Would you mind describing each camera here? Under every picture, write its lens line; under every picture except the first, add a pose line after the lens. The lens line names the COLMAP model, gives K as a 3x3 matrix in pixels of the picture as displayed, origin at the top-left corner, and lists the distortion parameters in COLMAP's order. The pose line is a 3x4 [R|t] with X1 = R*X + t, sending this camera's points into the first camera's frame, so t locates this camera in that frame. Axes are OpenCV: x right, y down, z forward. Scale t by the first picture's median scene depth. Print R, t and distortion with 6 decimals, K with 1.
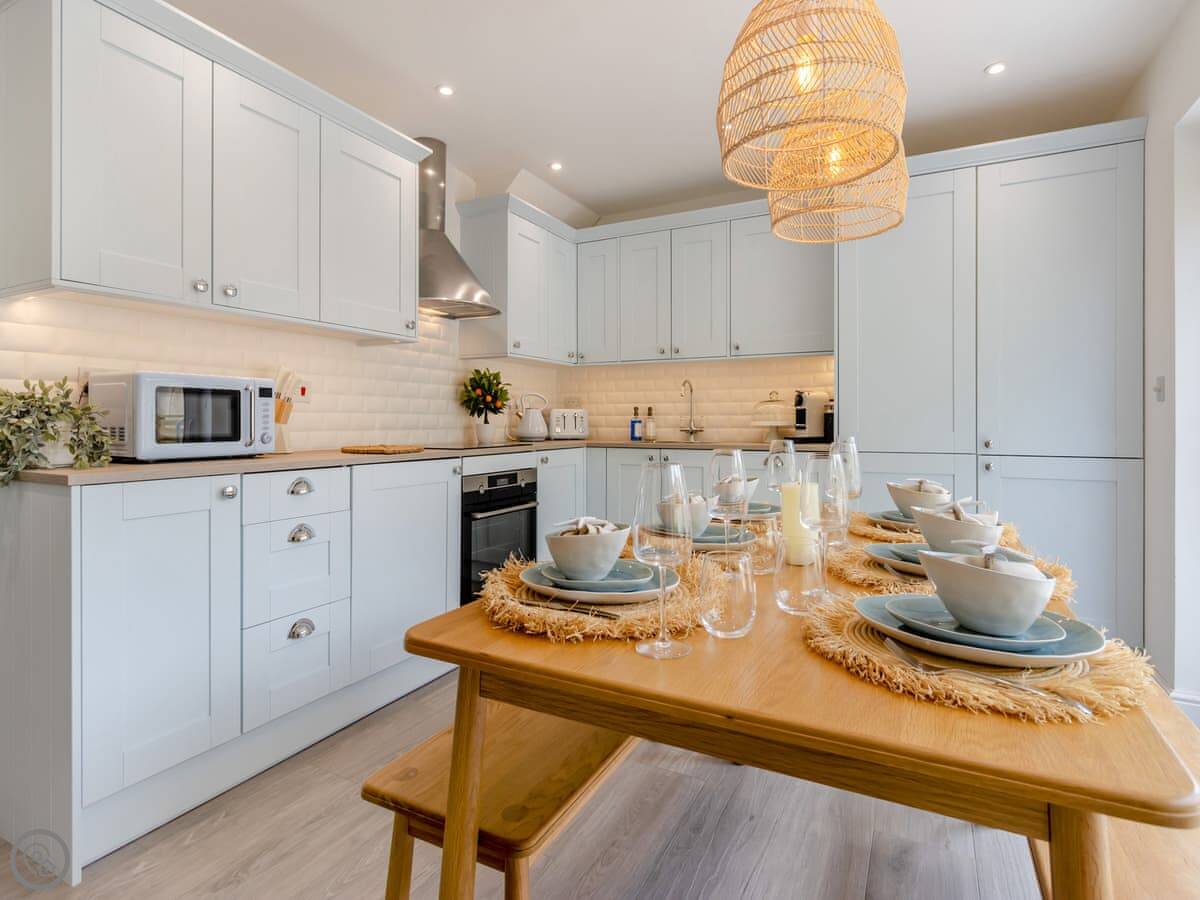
lens RADIAL K [[610.3, 0, 621.7], [0, 610.3, 419.2], [0, 0, 1]] dist [0.002448, 0.000211]
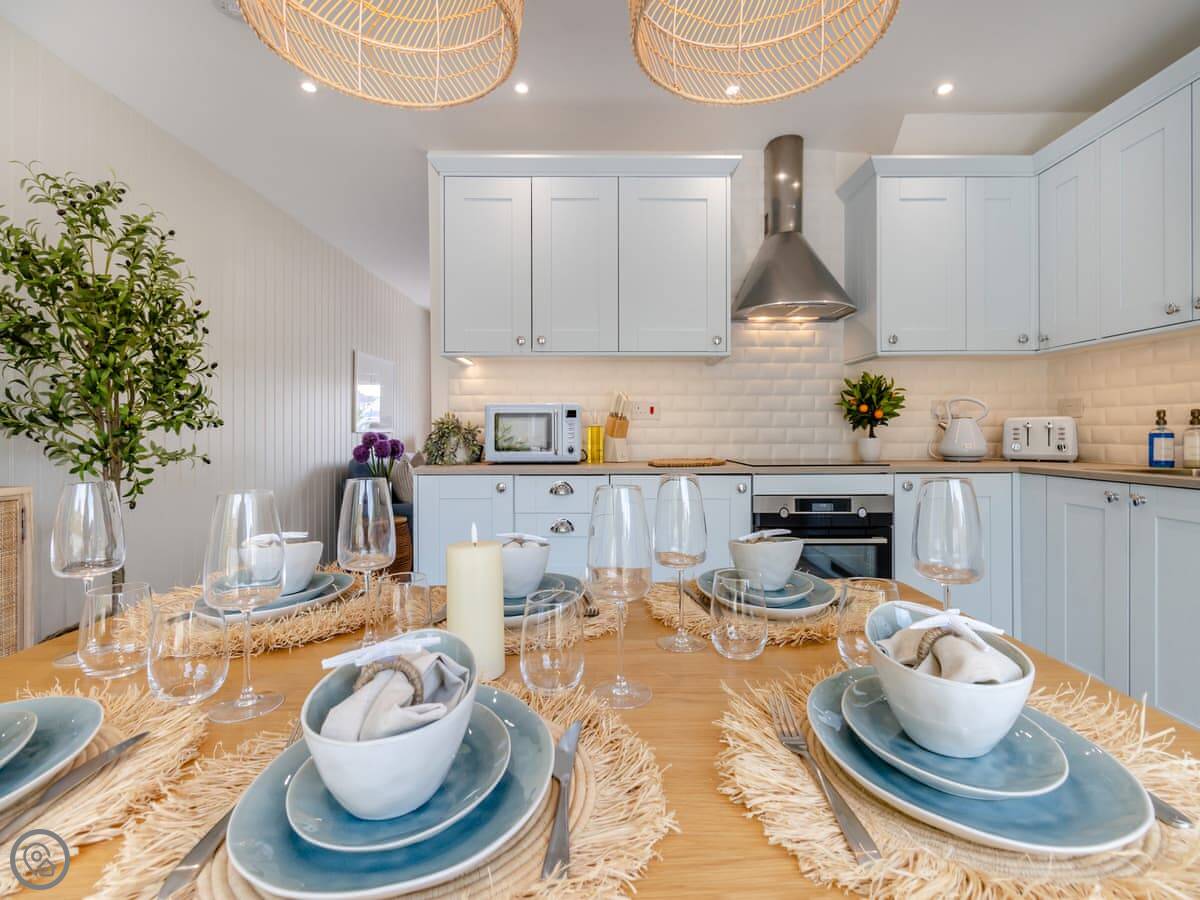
lens RADIAL K [[554.5, 0, 610.9], [0, 554.5, 433.2], [0, 0, 1]] dist [0.003635, -0.000294]
pose [[0.455829, -0.000911, -0.890067, 0.330832], [0.005948, 0.999980, 0.002023, -0.002968], [0.890048, -0.006216, 0.455825, 0.361019]]
